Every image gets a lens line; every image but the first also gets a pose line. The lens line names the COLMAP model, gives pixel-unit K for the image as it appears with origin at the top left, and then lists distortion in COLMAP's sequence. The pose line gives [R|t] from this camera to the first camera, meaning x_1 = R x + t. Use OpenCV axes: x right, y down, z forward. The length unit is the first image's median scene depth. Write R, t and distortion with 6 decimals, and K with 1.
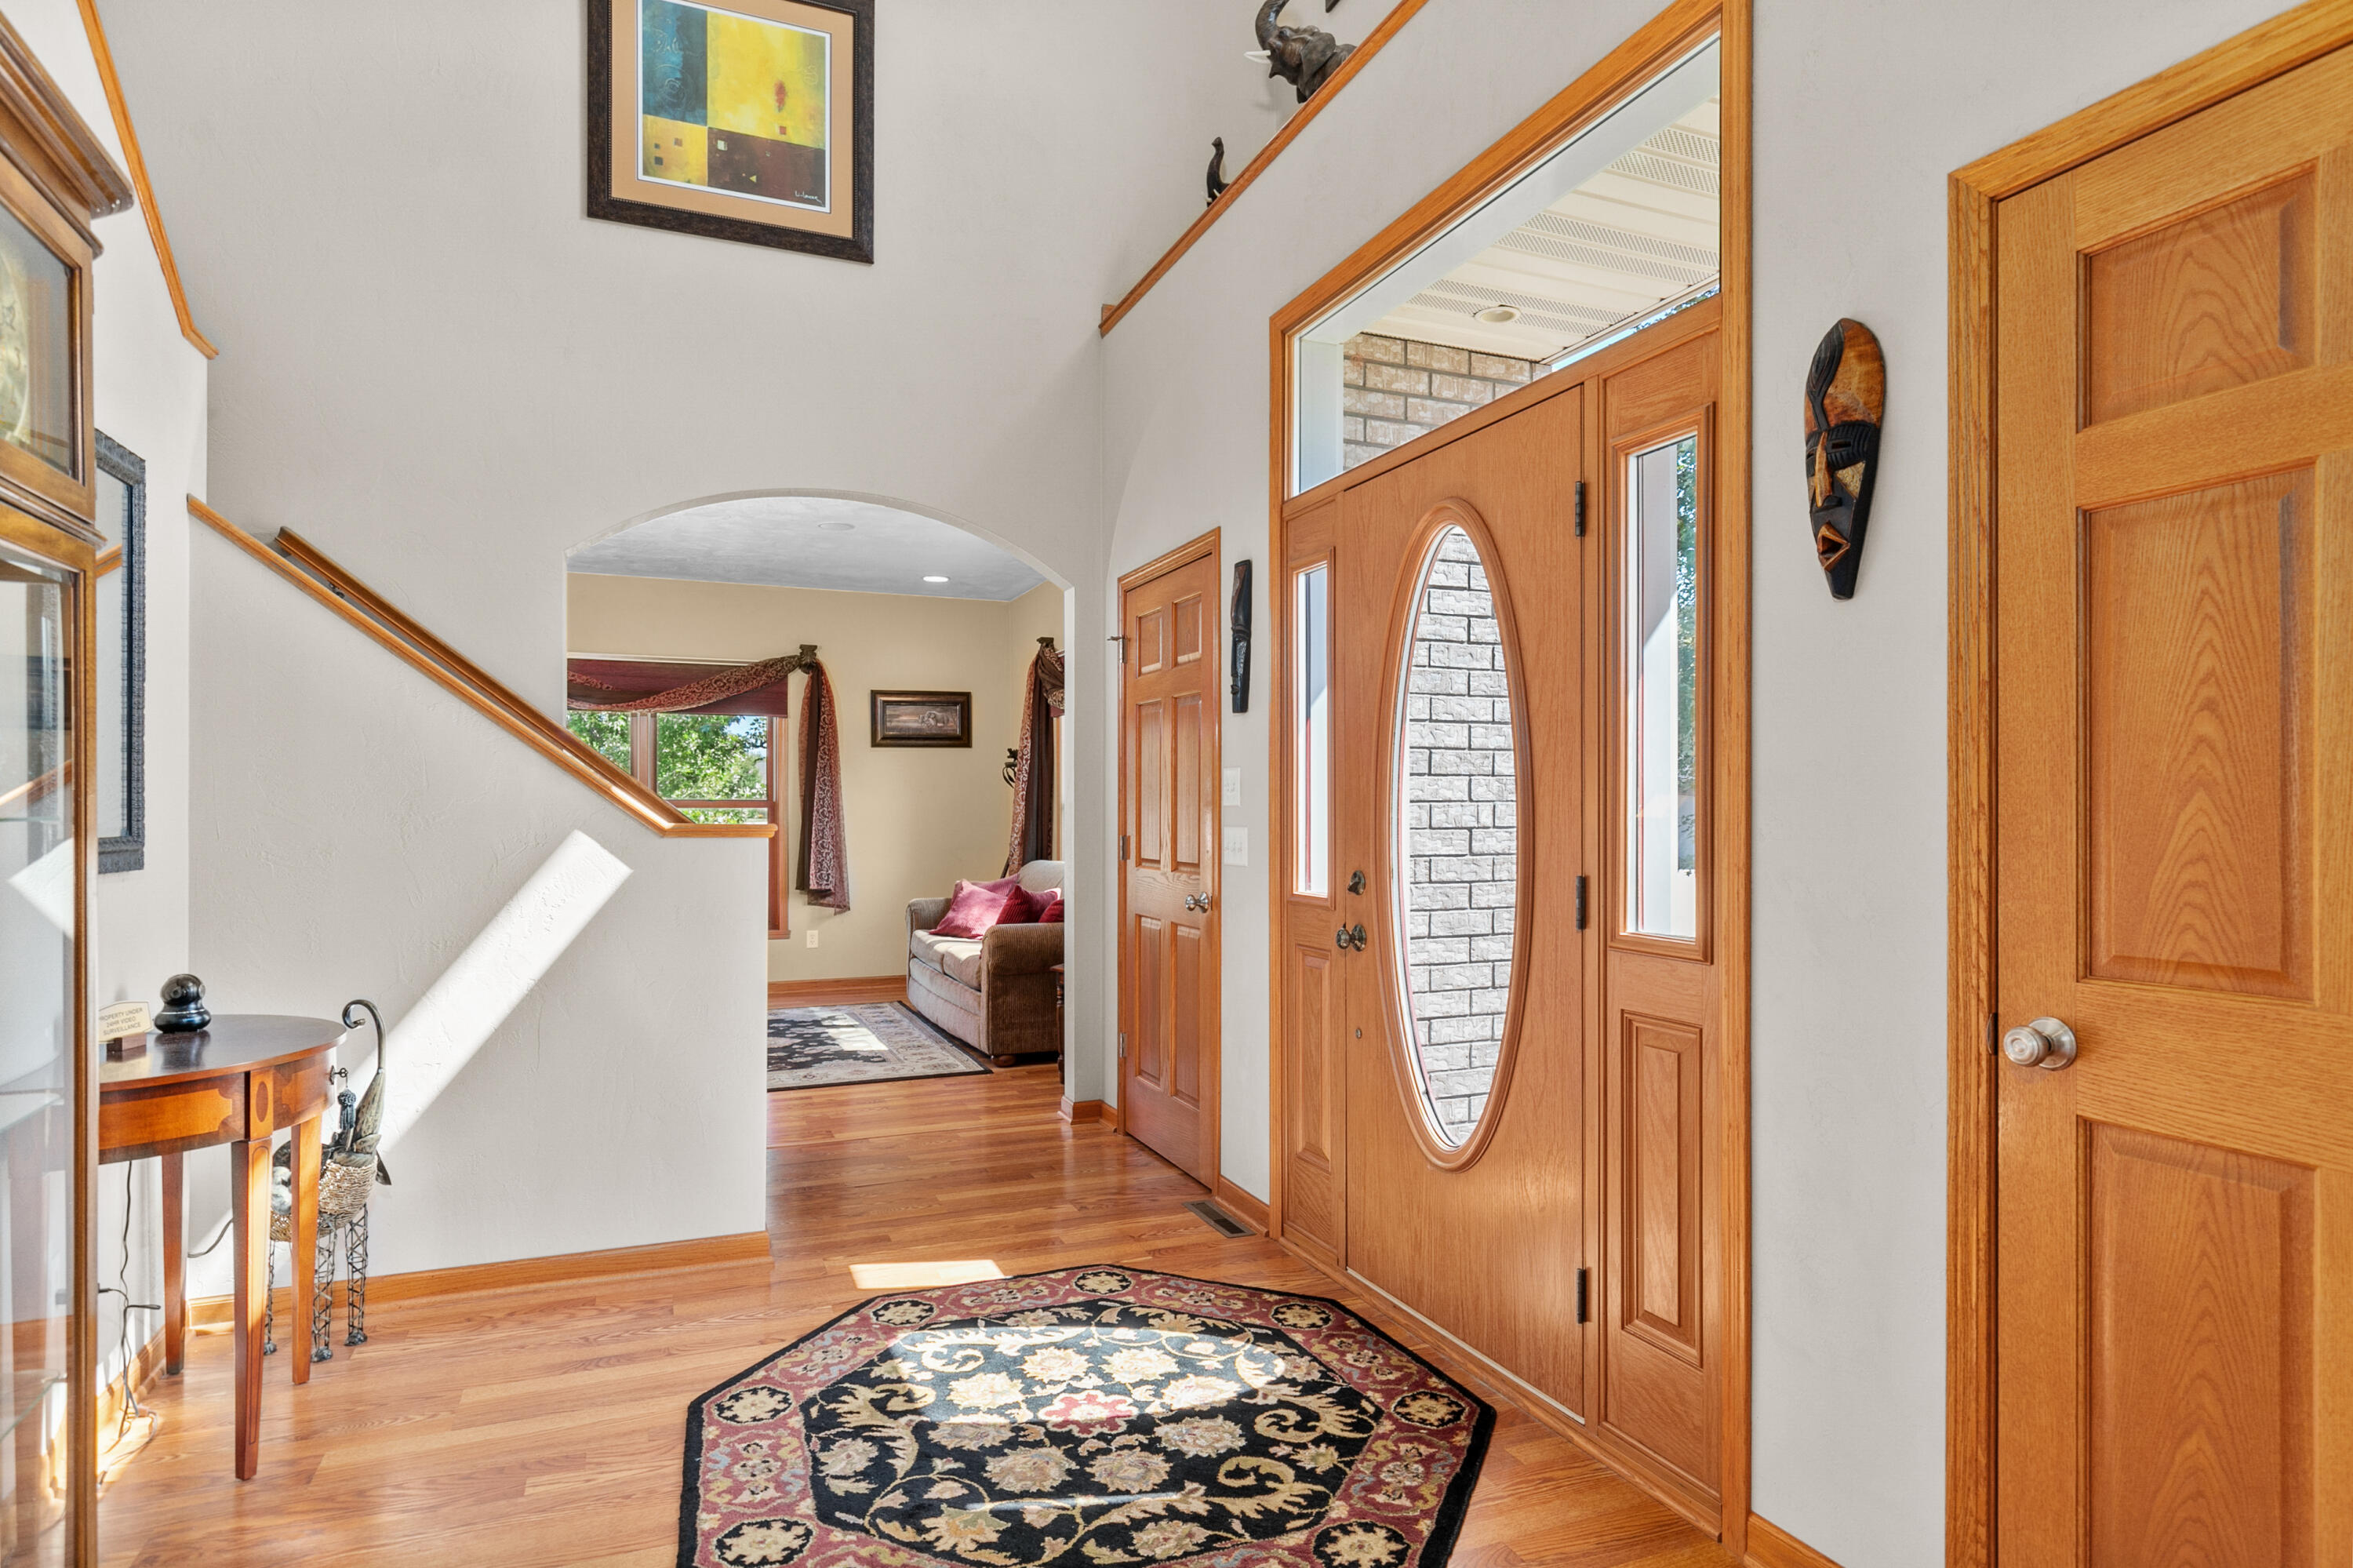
lens RADIAL K [[1276.4, 0, 1181.3], [0, 1276.4, 803.8], [0, 0, 1]] dist [0.002585, 0.000591]
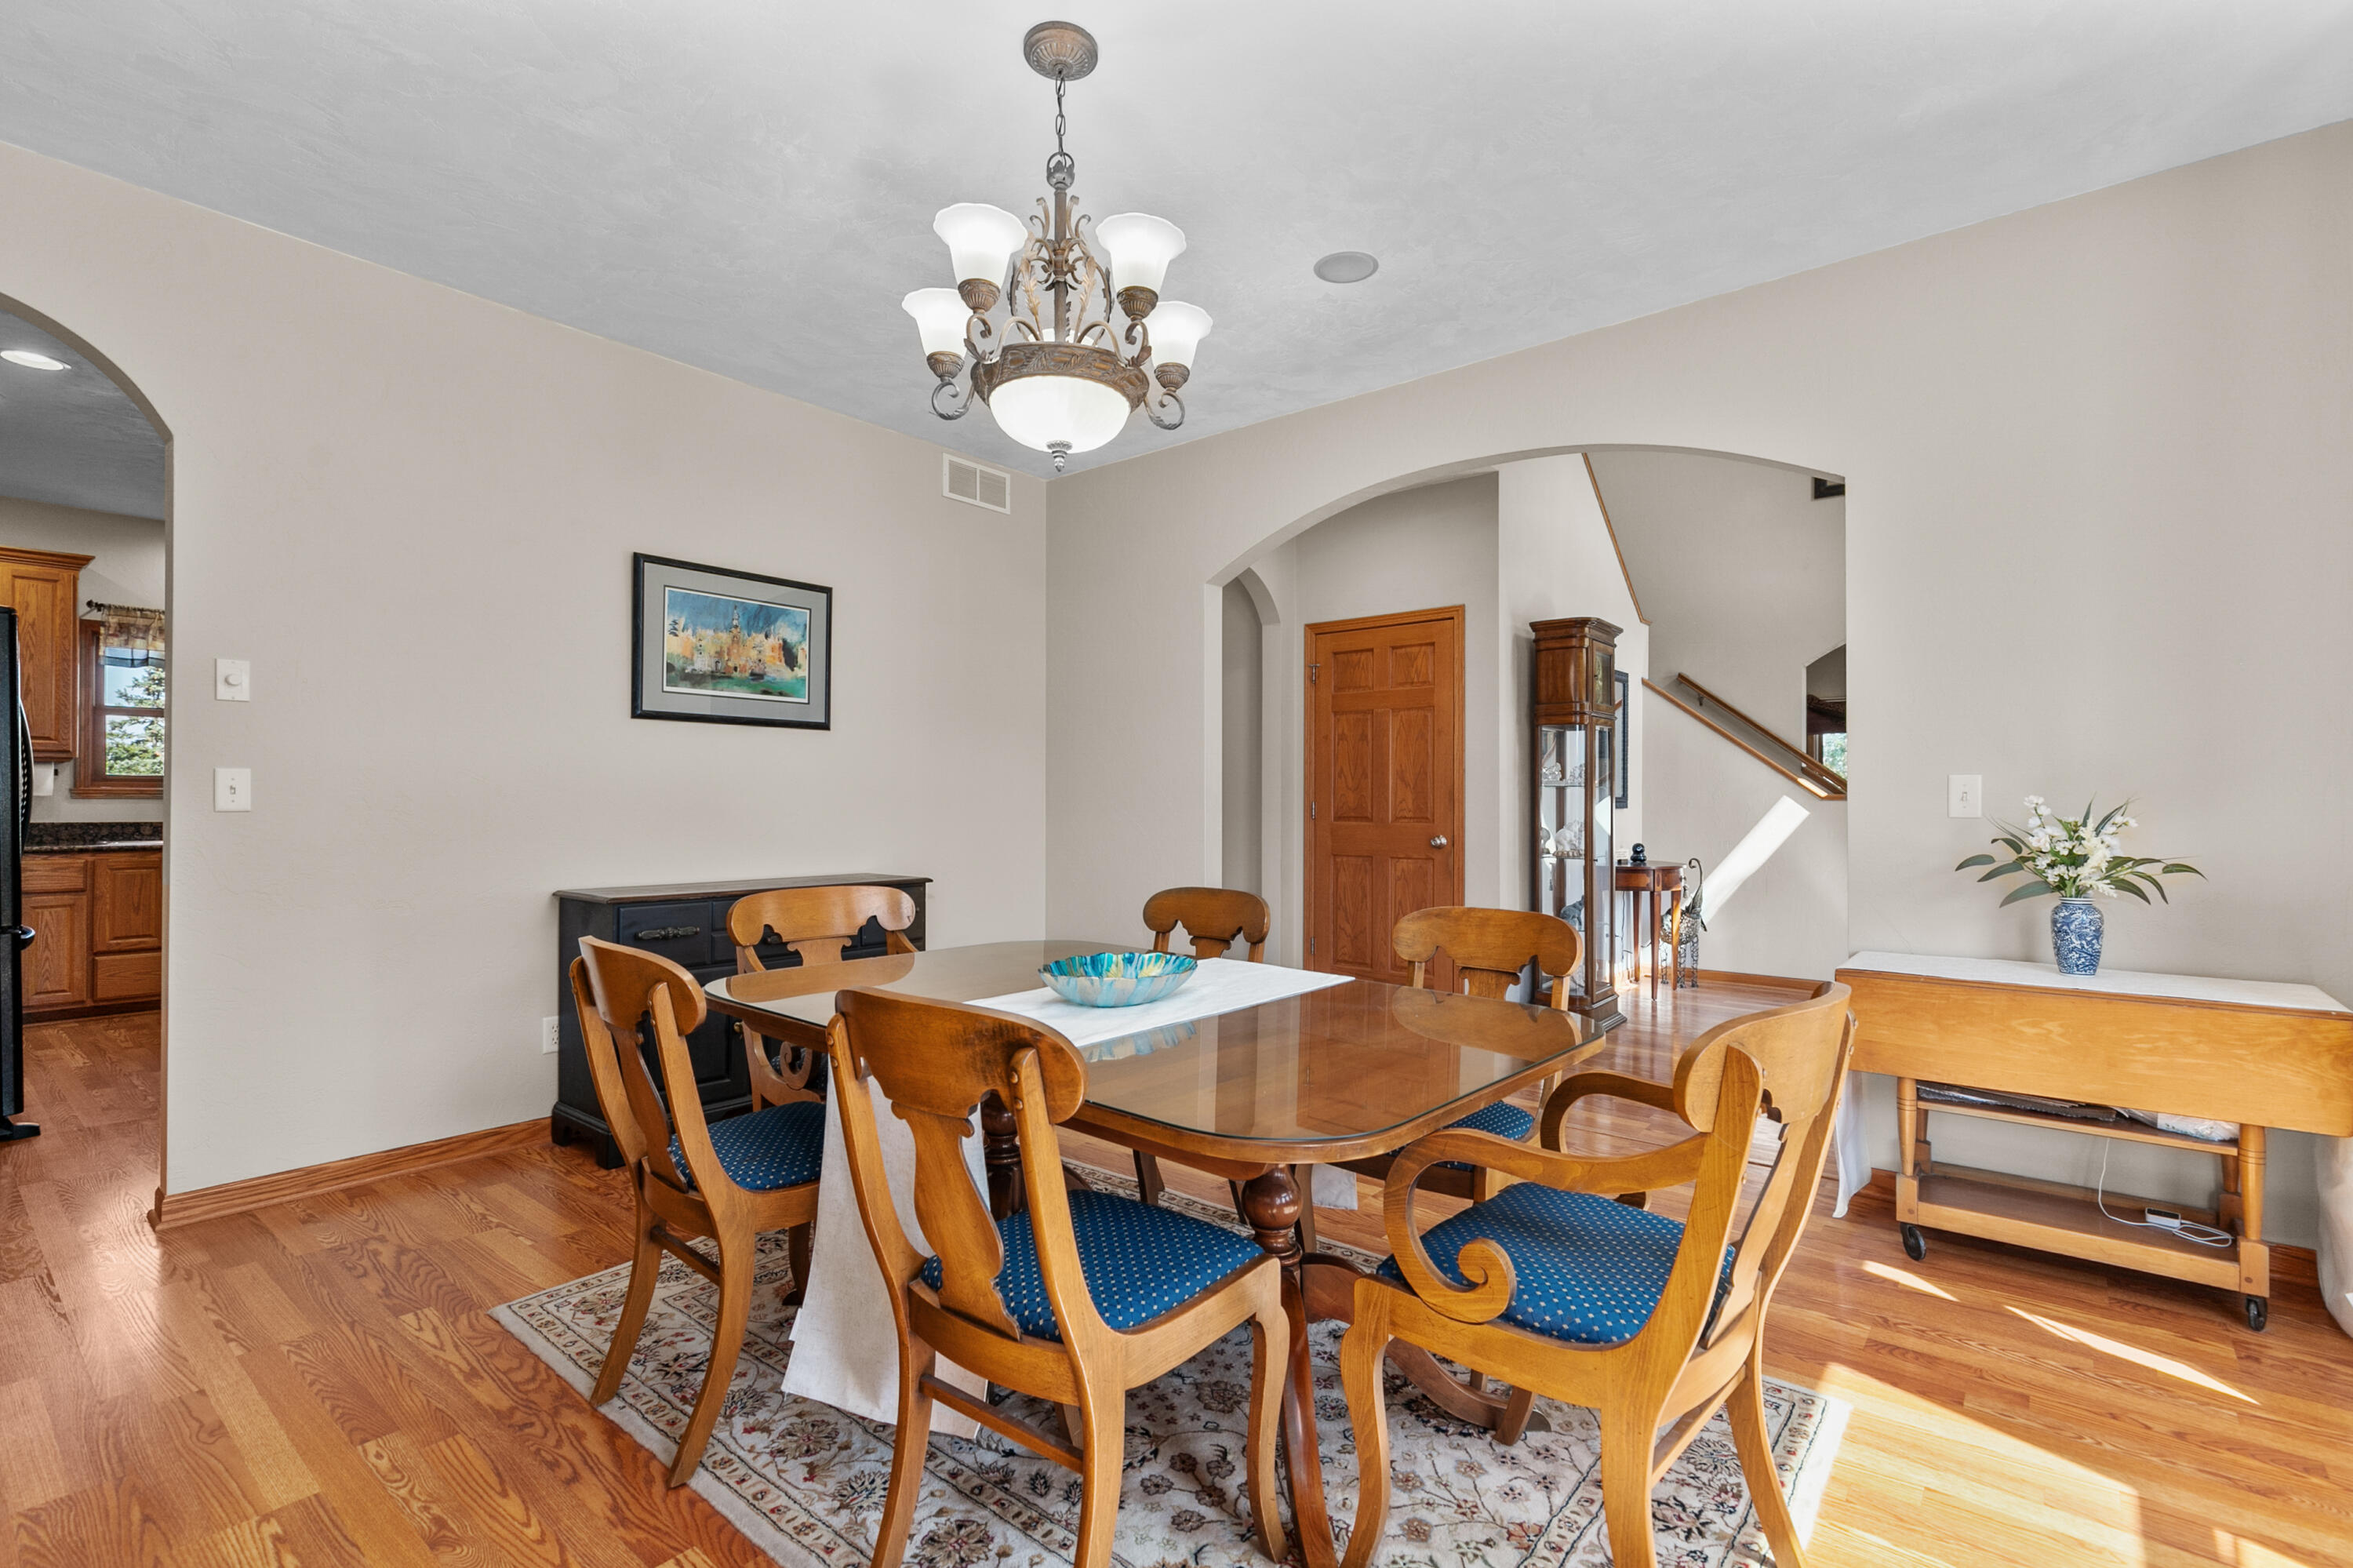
lens RADIAL K [[1067.1, 0, 1180.1], [0, 1067.1, 798.8], [0, 0, 1]] dist [0.008166, -0.000458]
pose [[0.462790, -0.000994, -0.886467, 0.869143], [-0.002684, 0.999993, -0.002523, 0.036451], [0.886464, 0.003547, 0.462784, -1.026854]]
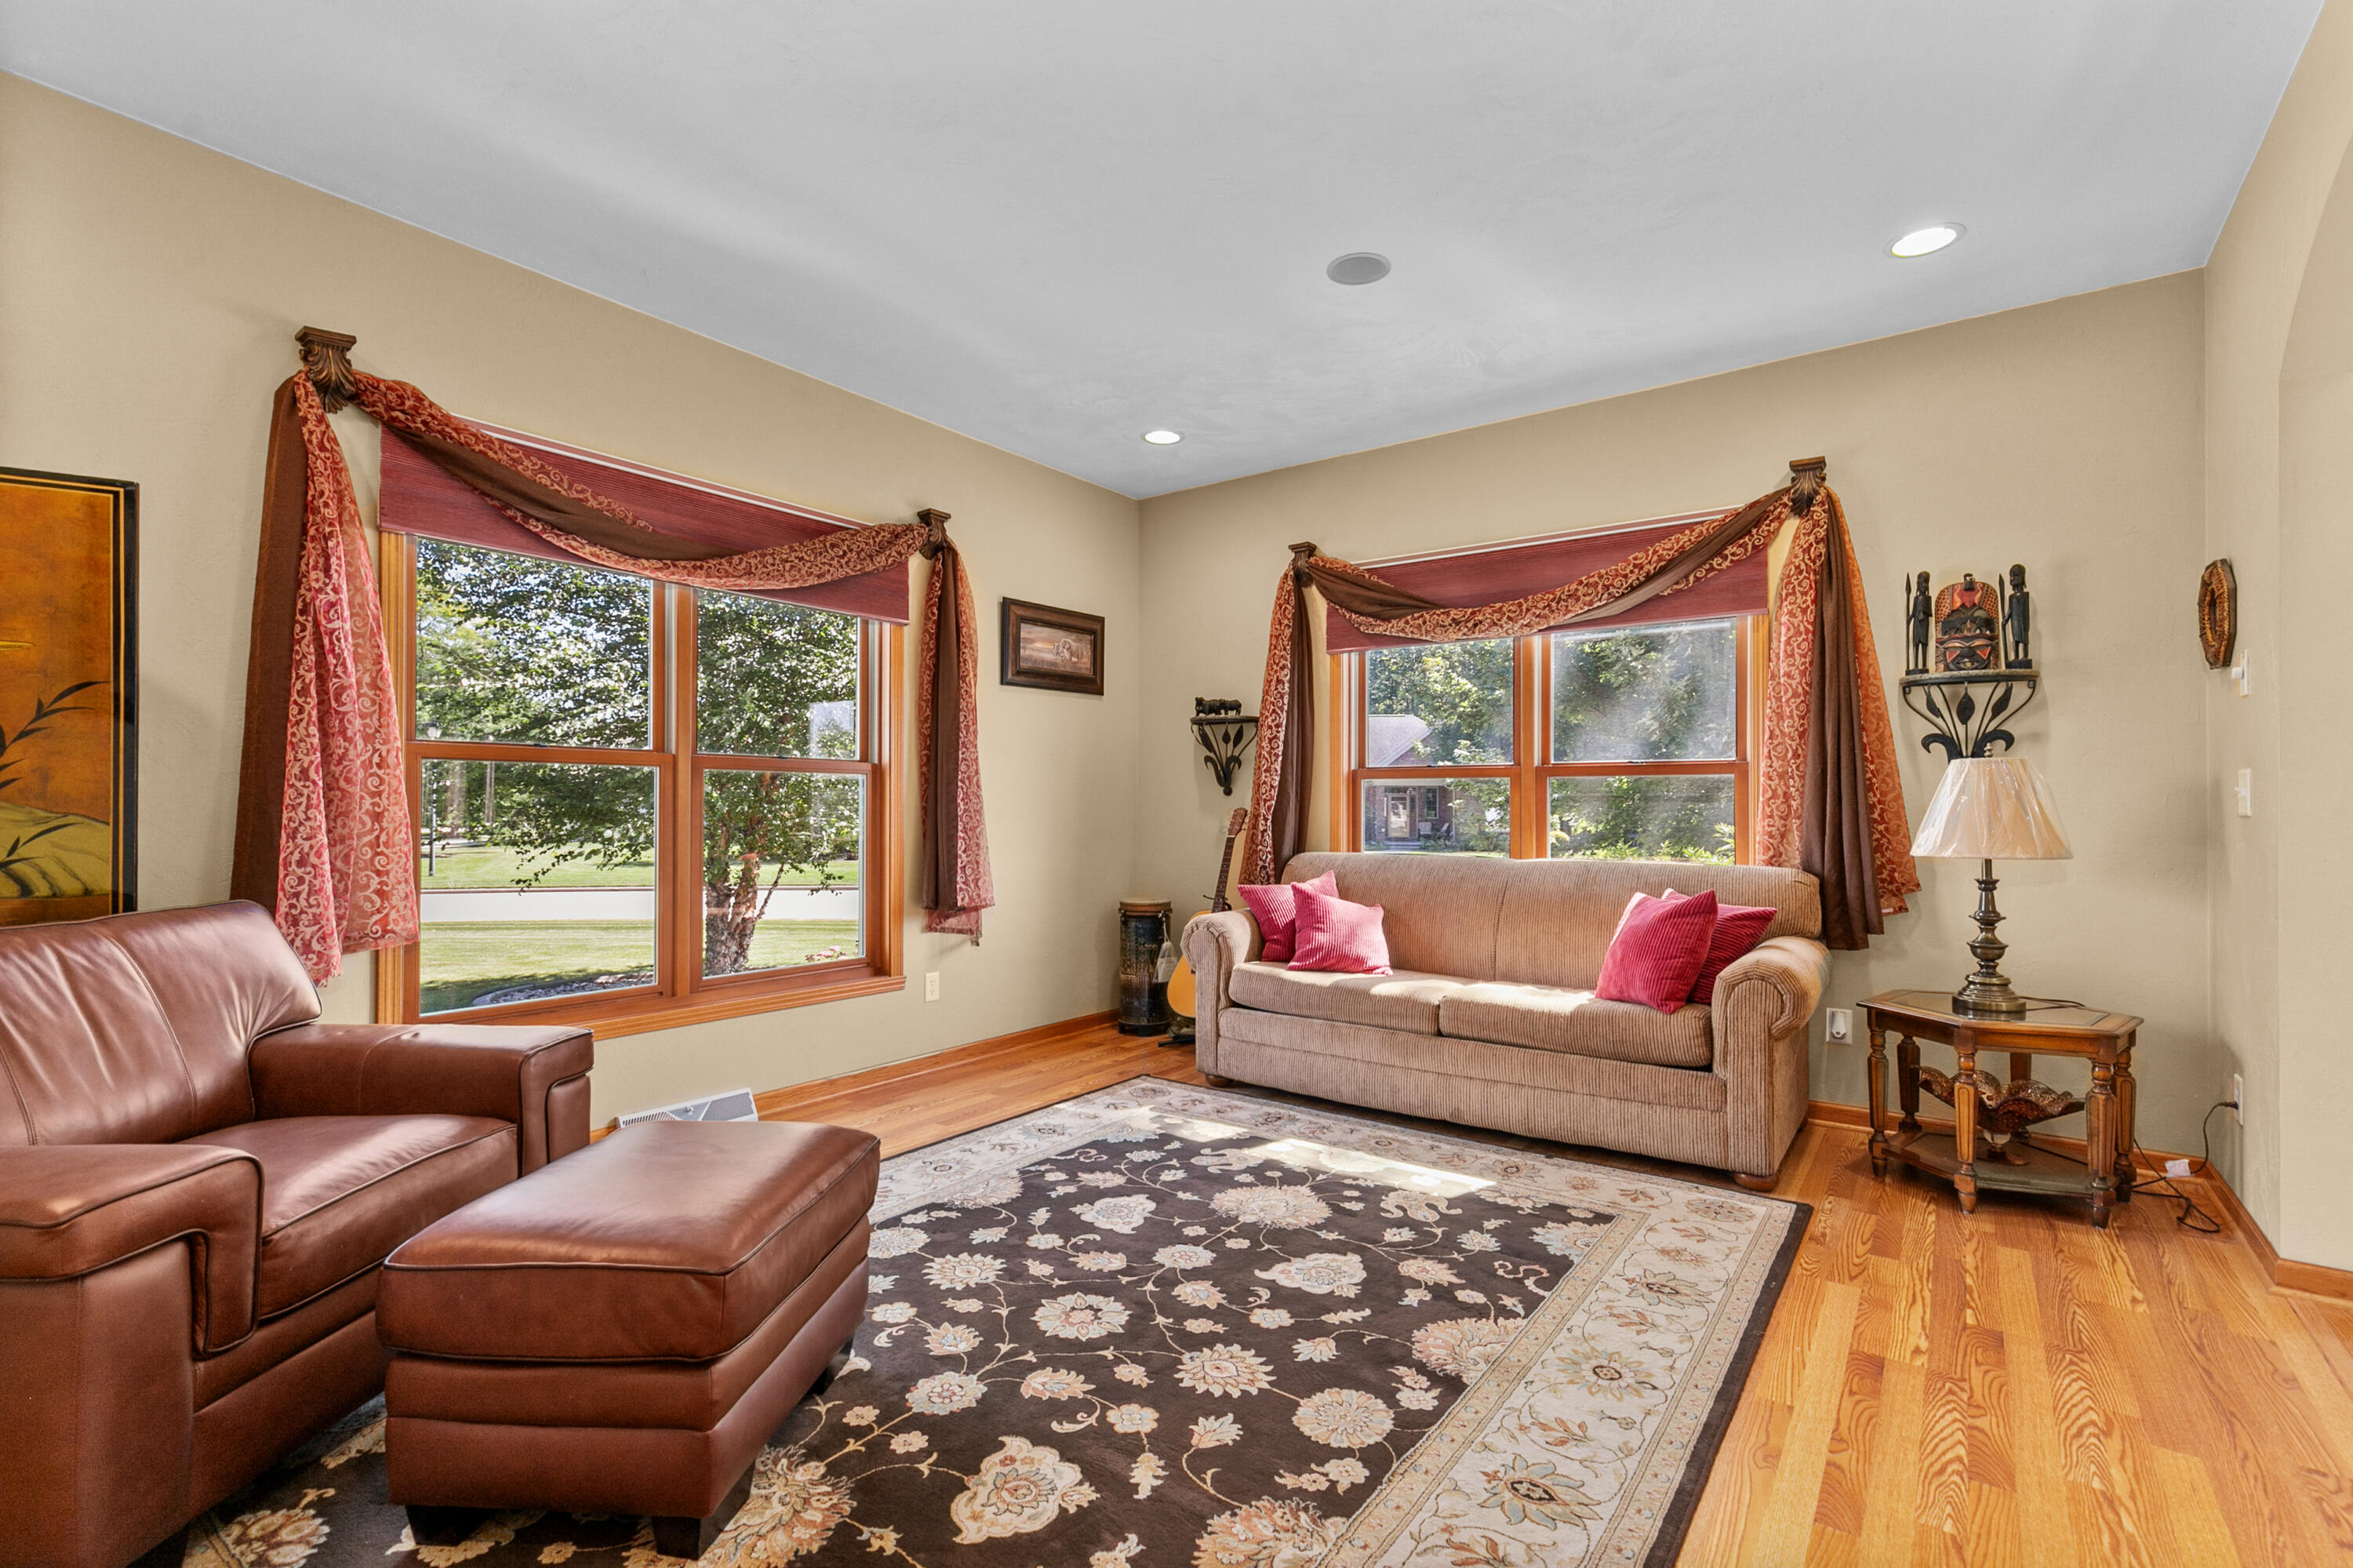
lens RADIAL K [[1067.1, 0, 1176.5], [0, 1067.1, 794.9], [0, 0, 1]] dist [0.008166, -0.000458]
pose [[0.860383, 0.008466, 0.509578, -0.450988], [-0.008248, 0.999962, -0.002686, 0.012889], [-0.509581, -0.001892, 0.860420, 0.492408]]
